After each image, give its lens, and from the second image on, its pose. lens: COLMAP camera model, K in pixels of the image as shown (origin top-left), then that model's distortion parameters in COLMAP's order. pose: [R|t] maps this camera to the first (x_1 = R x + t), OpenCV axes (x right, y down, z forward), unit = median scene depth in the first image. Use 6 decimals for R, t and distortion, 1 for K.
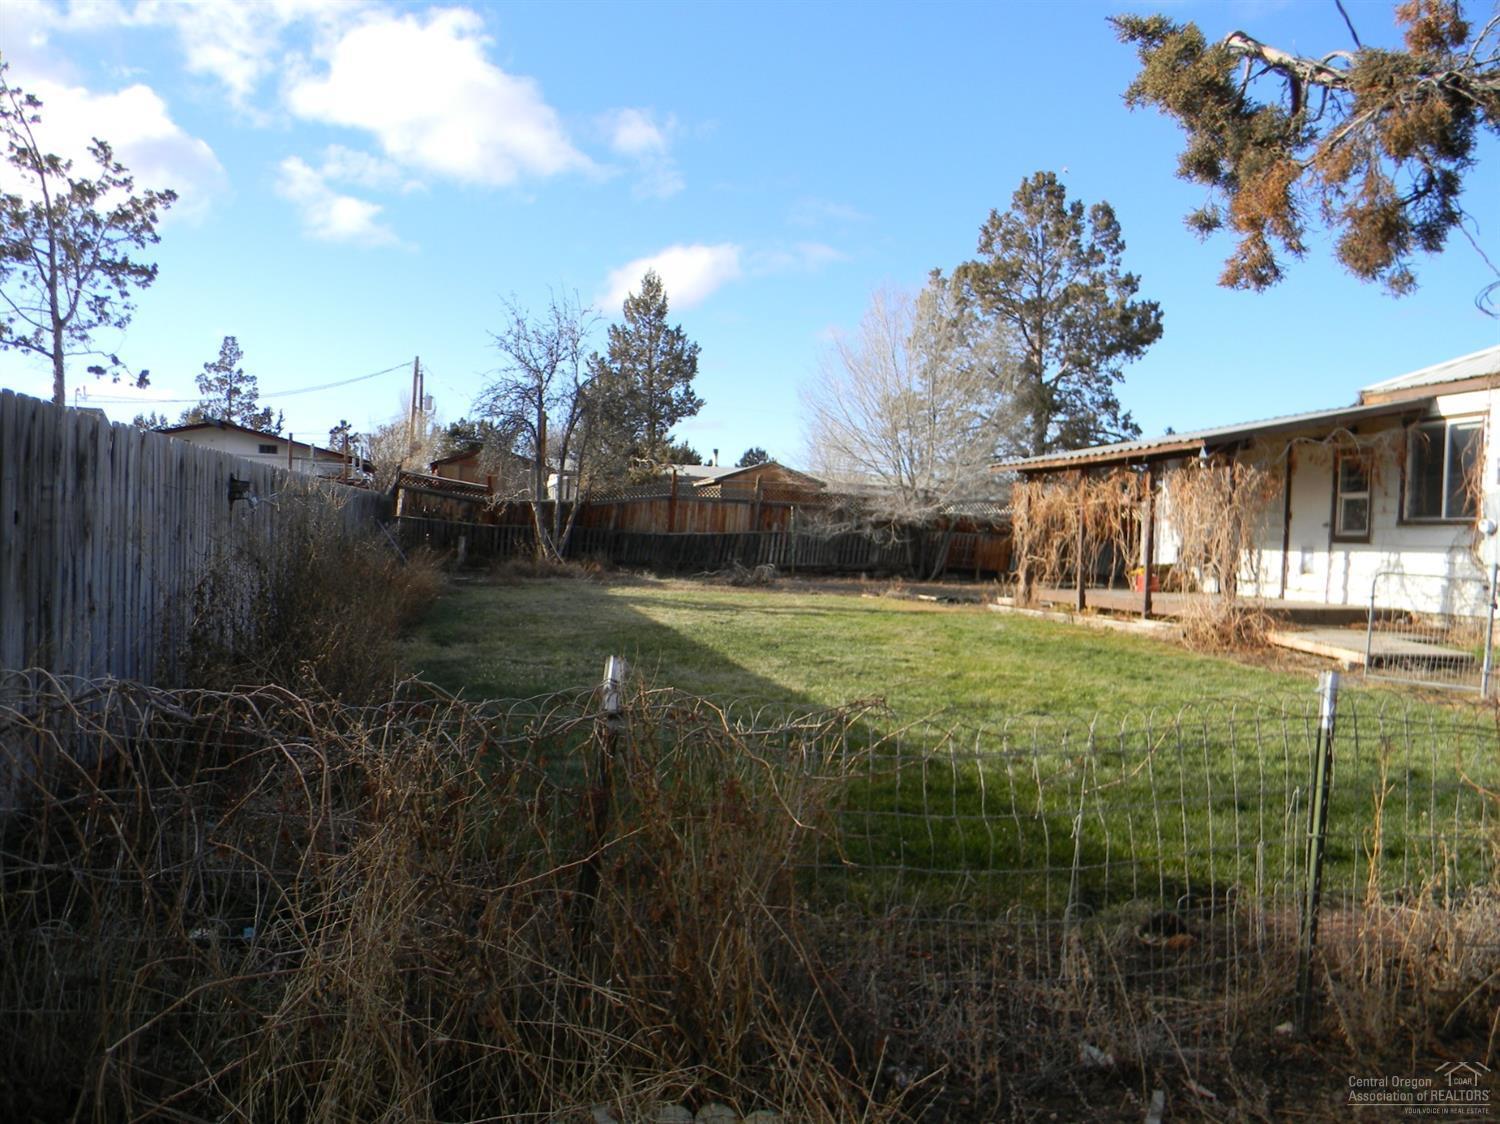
lens RADIAL K [[1217.3, 0, 730.0], [0, 1217.3, 564.8], [0, 0, 1]] dist [0.010669, -0.000626]
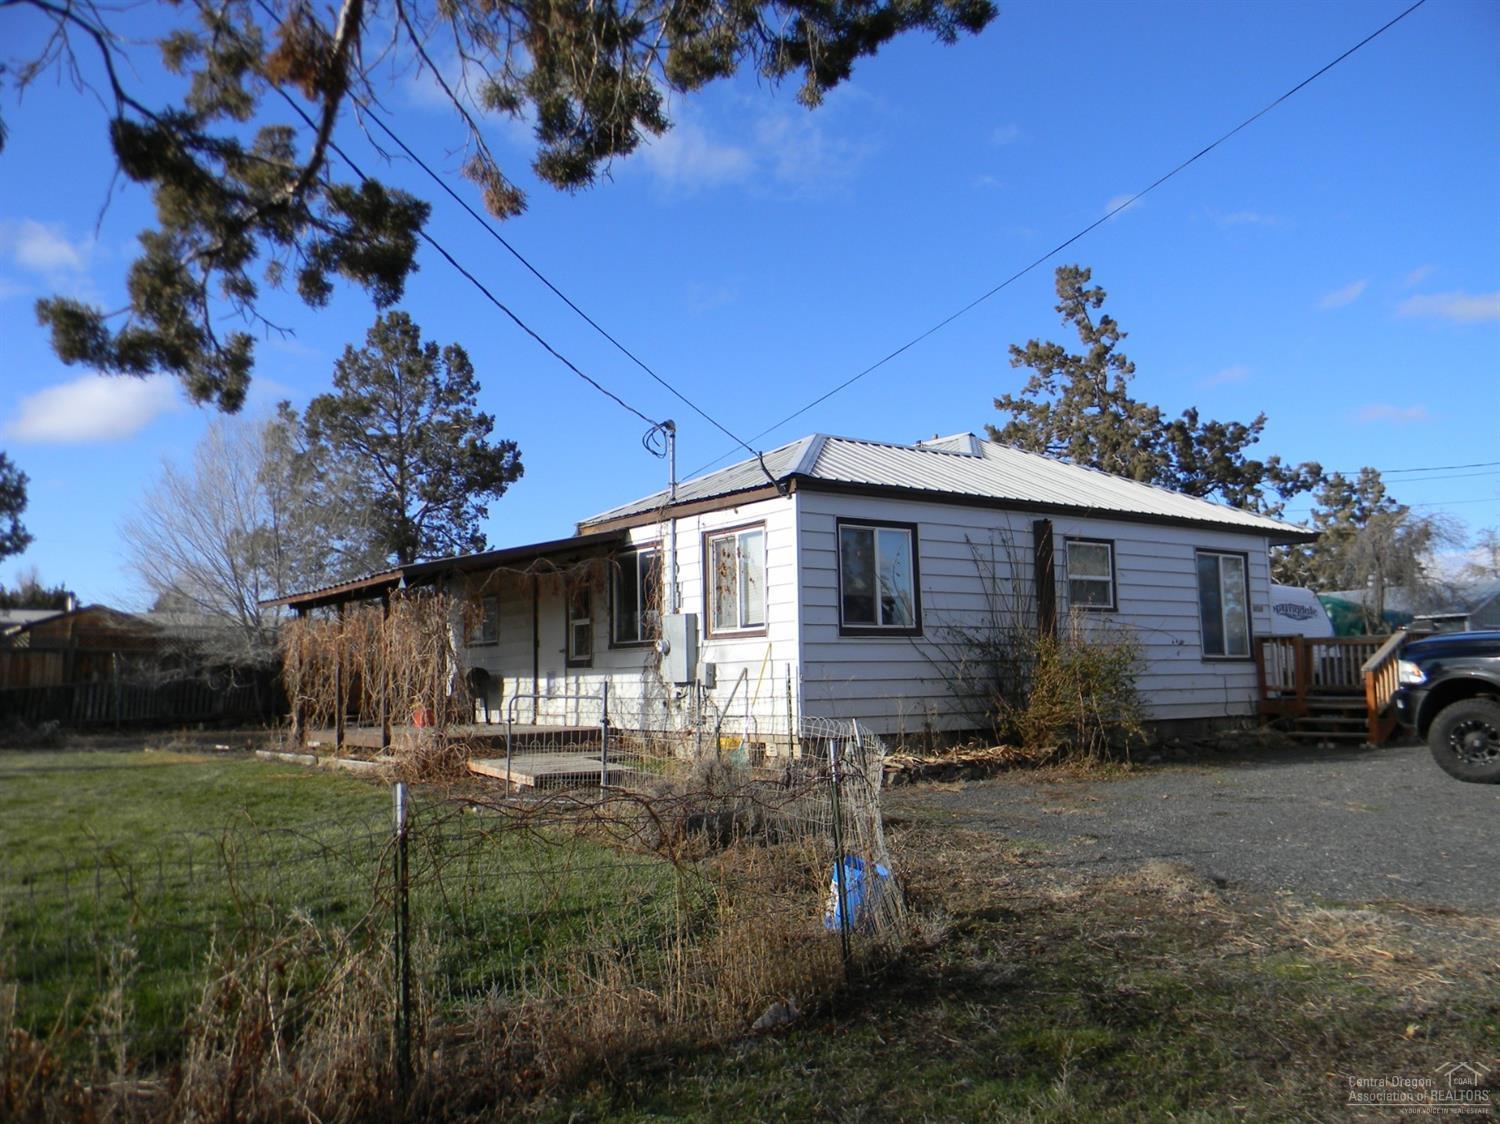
lens RADIAL K [[1222.7, 0, 719.1], [0, 1222.7, 571.1], [0, 0, 1]] dist [0.015454, -0.018443]
pose [[0.913000, -0.013793, 0.407727, 0.088923], [0.057529, 0.993794, -0.095203, 0.003160], [-0.403884, 0.110376, 0.908127, -0.004227]]
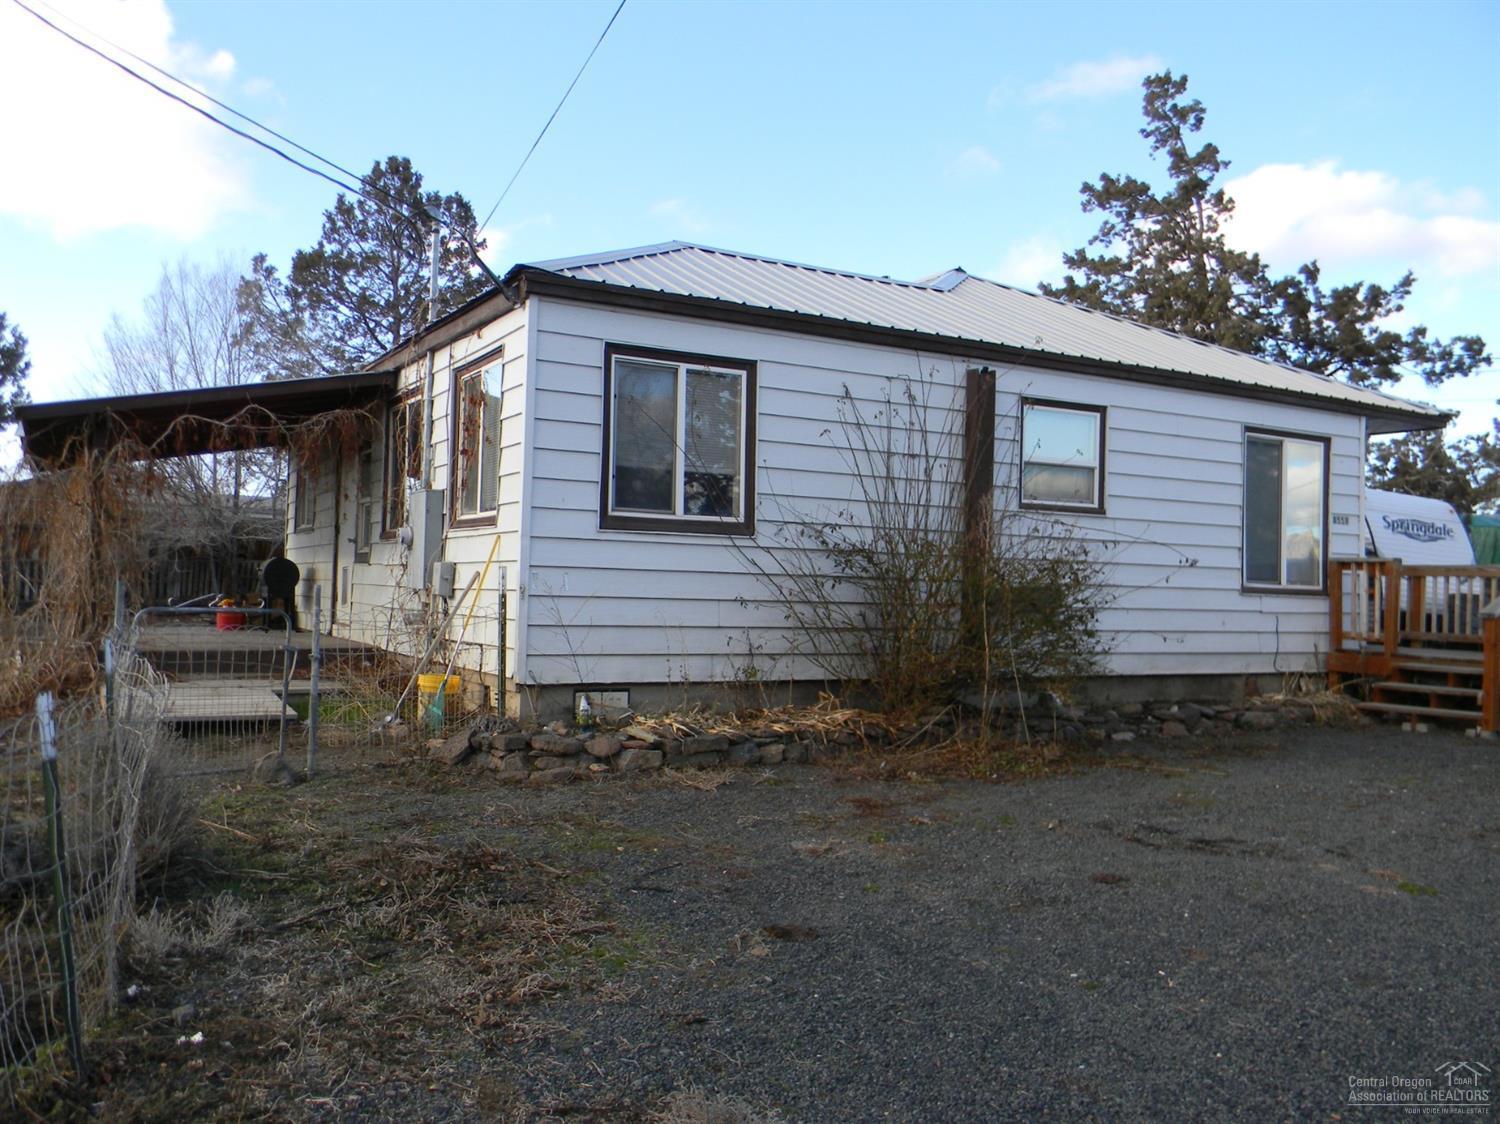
lens RADIAL K [[1222.7, 0, 719.1], [0, 1222.7, 571.1], [0, 0, 1]] dist [0.015454, -0.018443]
pose [[0.955570, -0.005141, 0.294719, 0.230239], [0.012185, 0.999682, -0.022071, 0.003386], [-0.294512, 0.024682, 0.955329, 0.088635]]
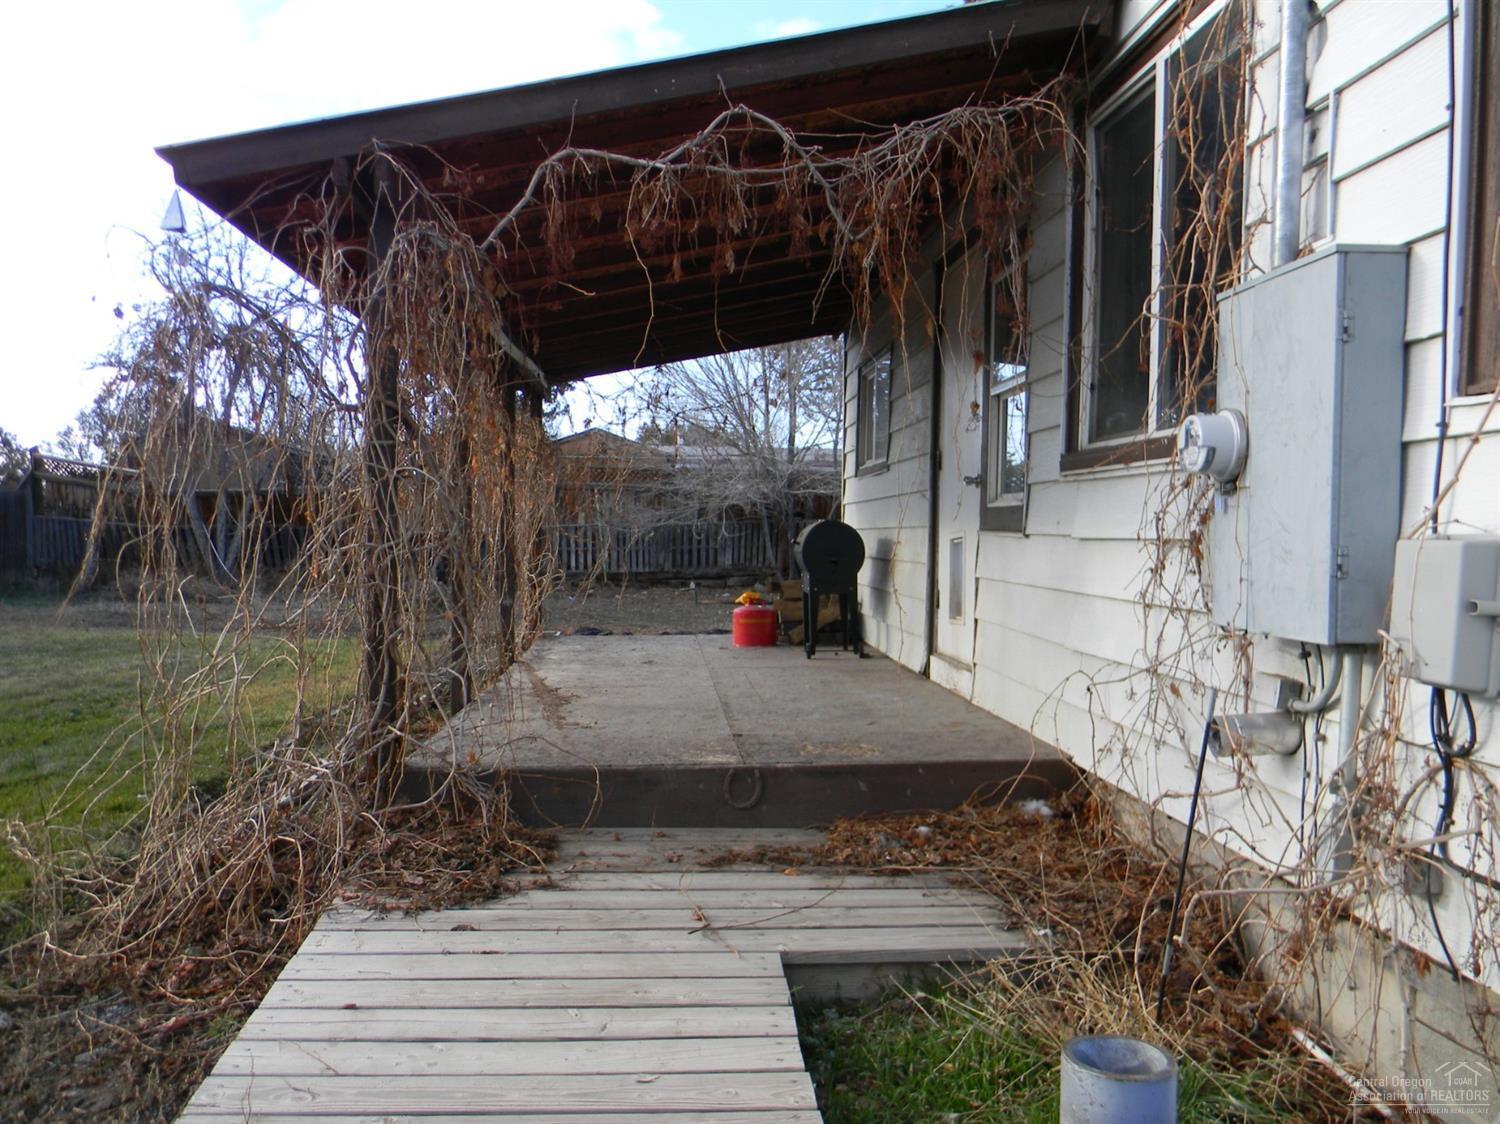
lens RADIAL K [[1222.7, 0, 719.1], [0, 1222.7, 571.1], [0, 0, 1]] dist [0.015454, -0.018443]
pose [[0.988373, -0.019072, -0.150850, 0.223878], [0.020718, 0.999742, 0.009347, -0.005408], [0.150633, -0.012363, 0.988512, 0.306132]]
